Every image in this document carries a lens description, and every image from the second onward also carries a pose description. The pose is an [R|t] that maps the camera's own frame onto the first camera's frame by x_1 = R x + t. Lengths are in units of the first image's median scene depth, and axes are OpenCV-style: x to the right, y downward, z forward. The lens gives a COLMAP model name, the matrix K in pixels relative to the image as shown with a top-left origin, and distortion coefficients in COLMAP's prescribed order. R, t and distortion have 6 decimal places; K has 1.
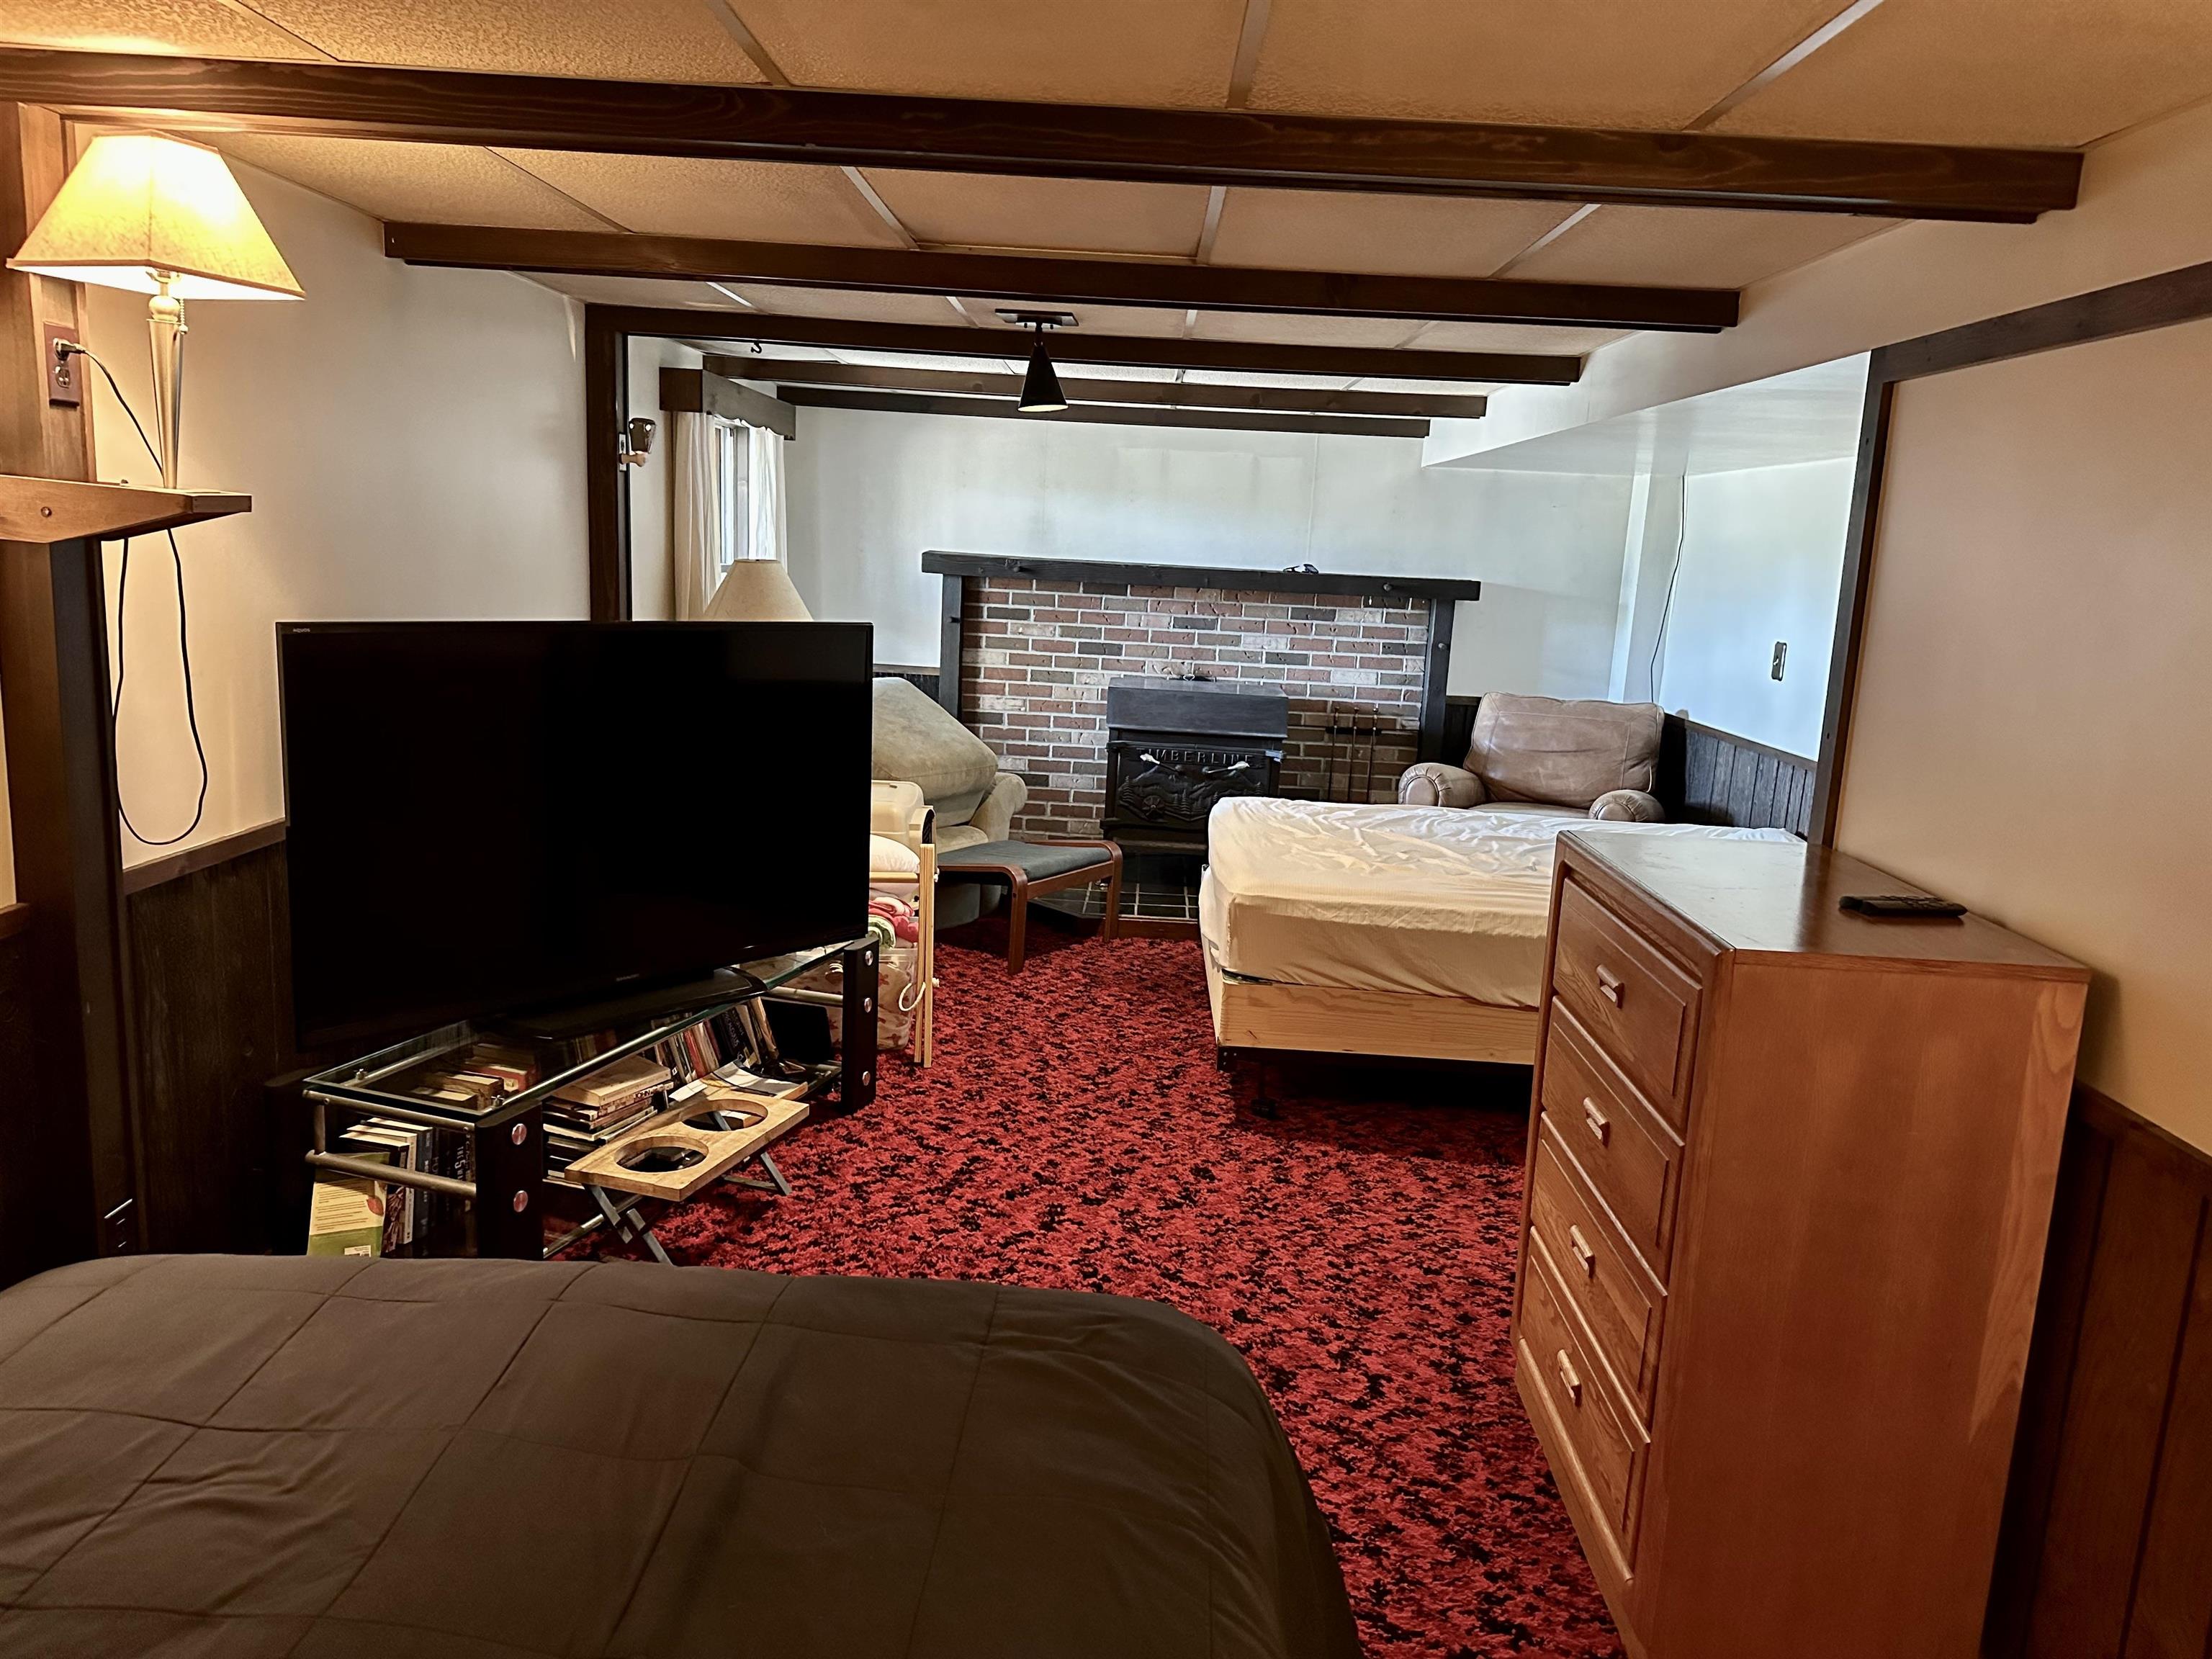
lens RADIAL K [[1540.5, 0, 1106.0], [0, 1540.5, 829.5], [0, 0, 1]] dist [0.129687, -0.000068]
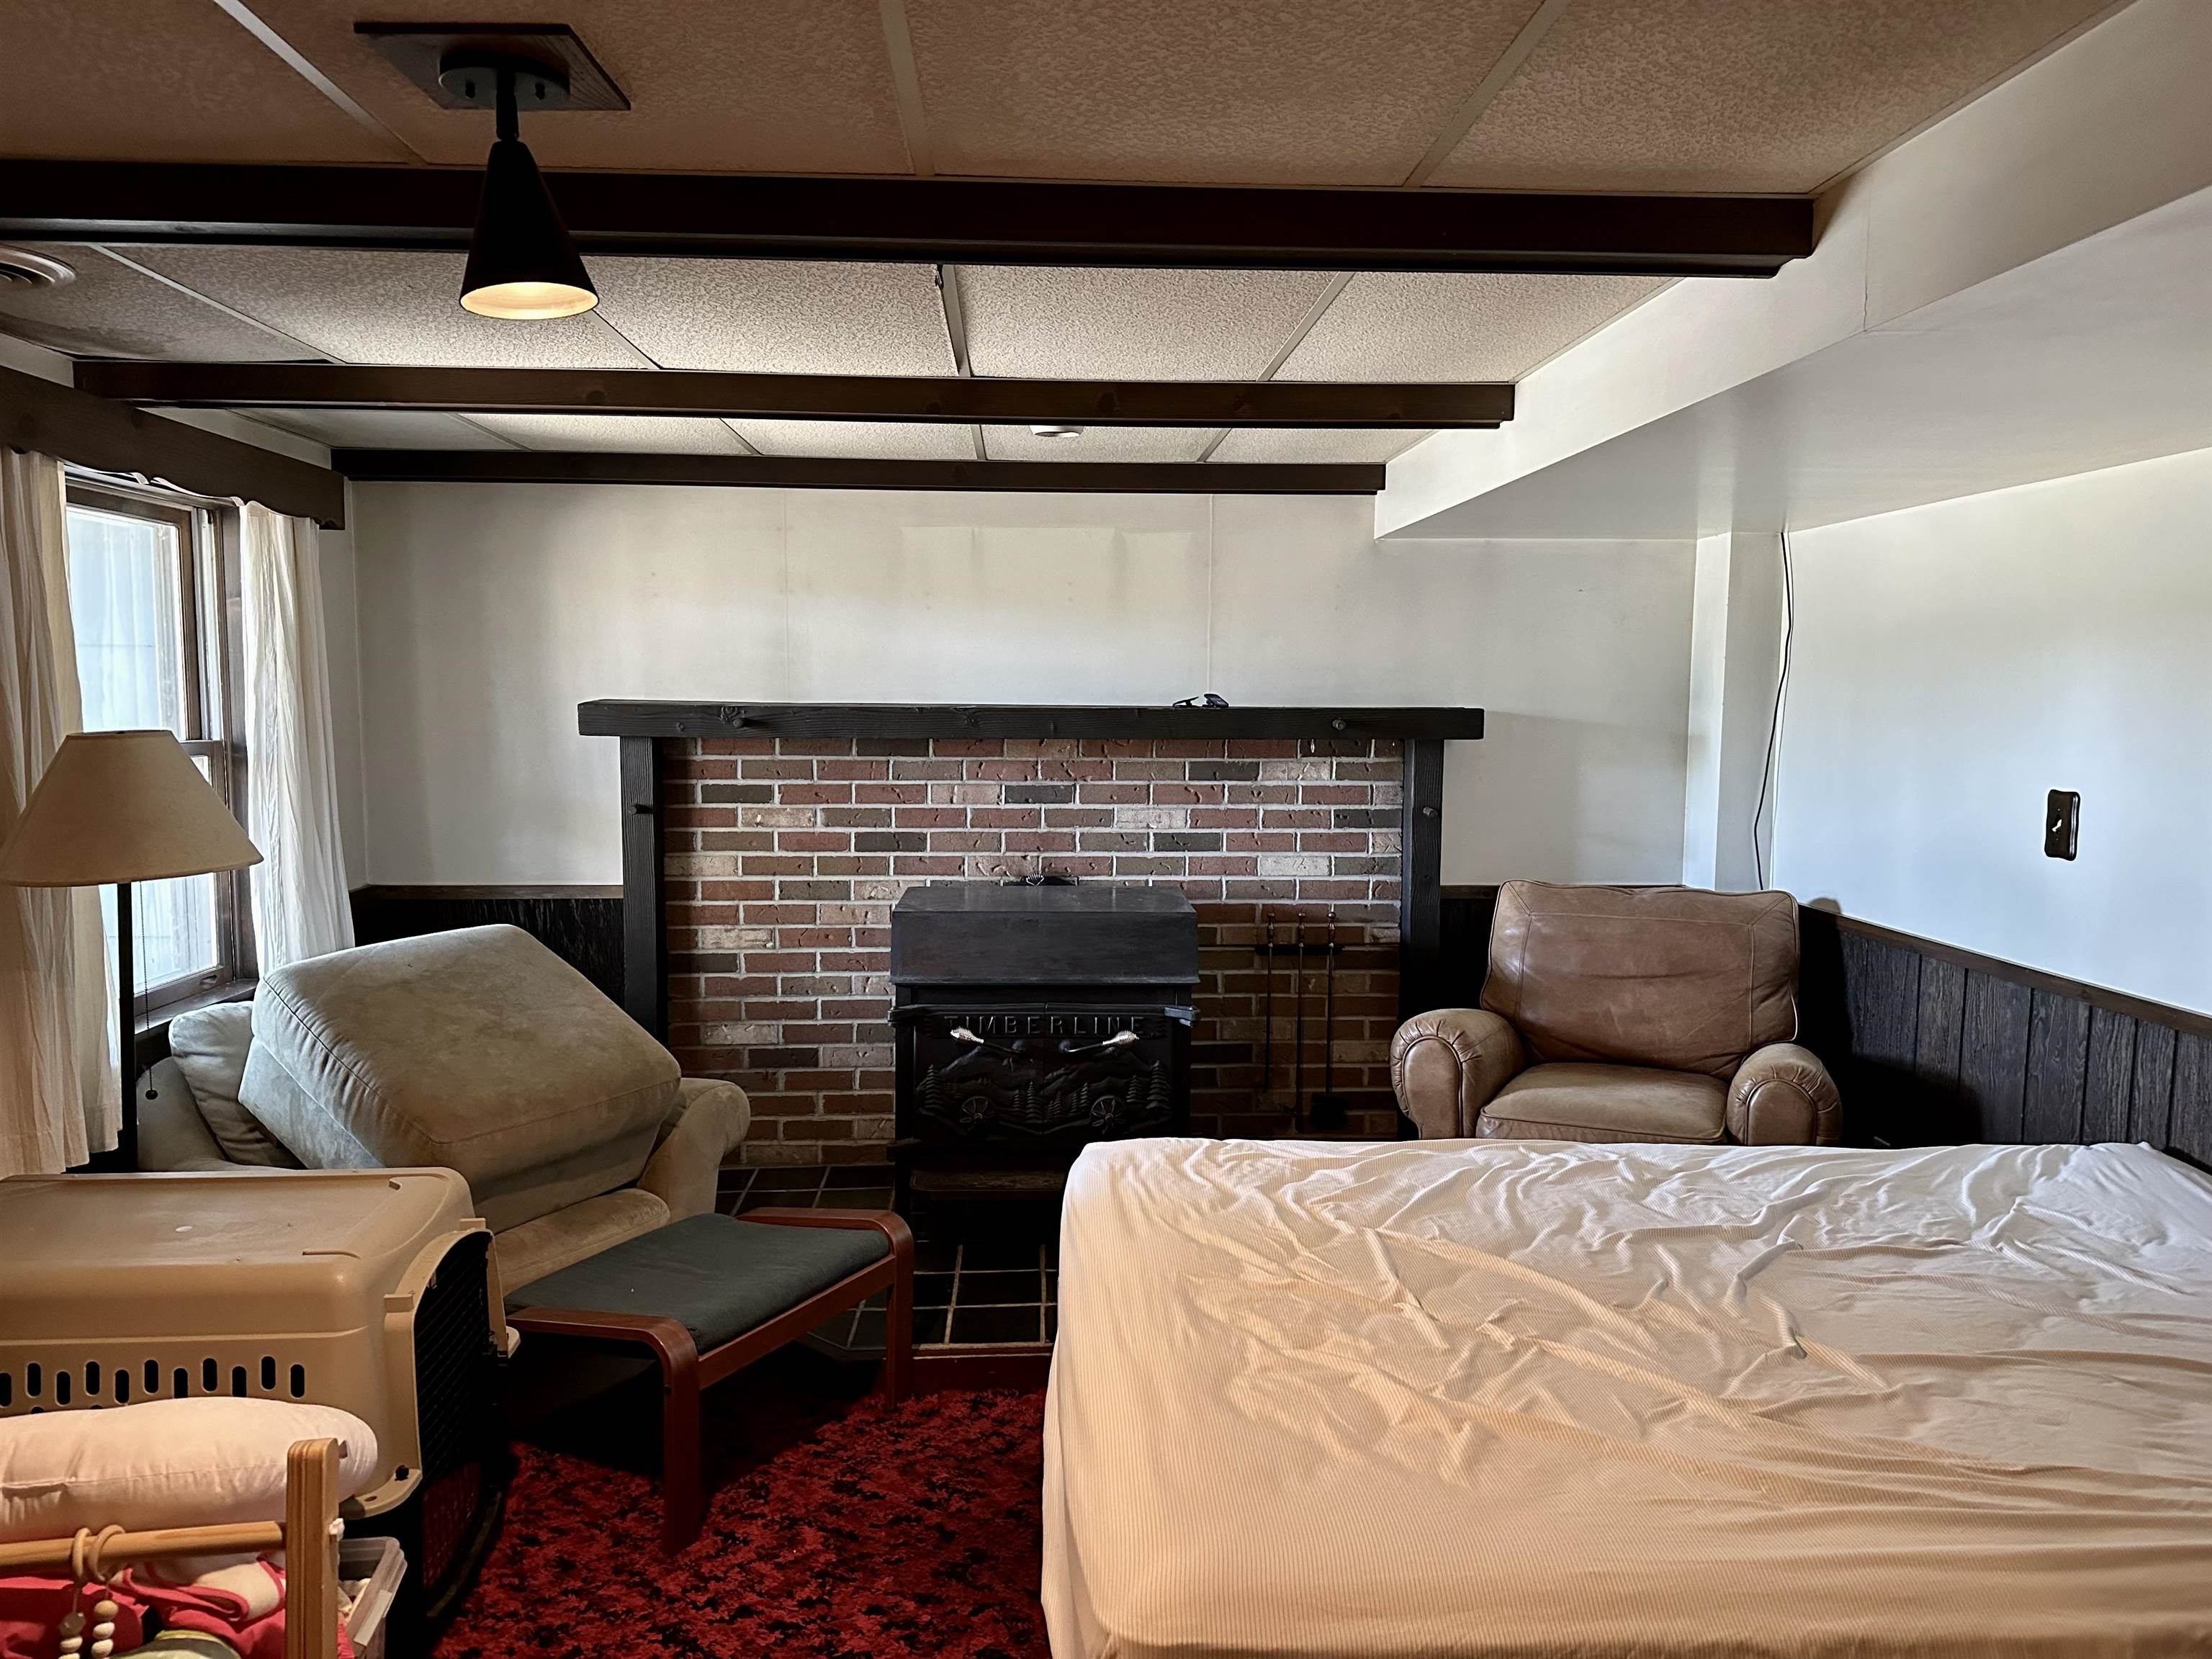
lens RADIAL K [[1540.5, 0, 1106.0], [0, 1540.5, 829.5], [0, 0, 1]] dist [0.129687, -0.000068]
pose [[0.996069, -0.053422, 0.070657, 0.039911], [0.059683, 0.994179, -0.089696, -0.061783], [-0.065454, 0.093560, 0.993460, 0.379068]]
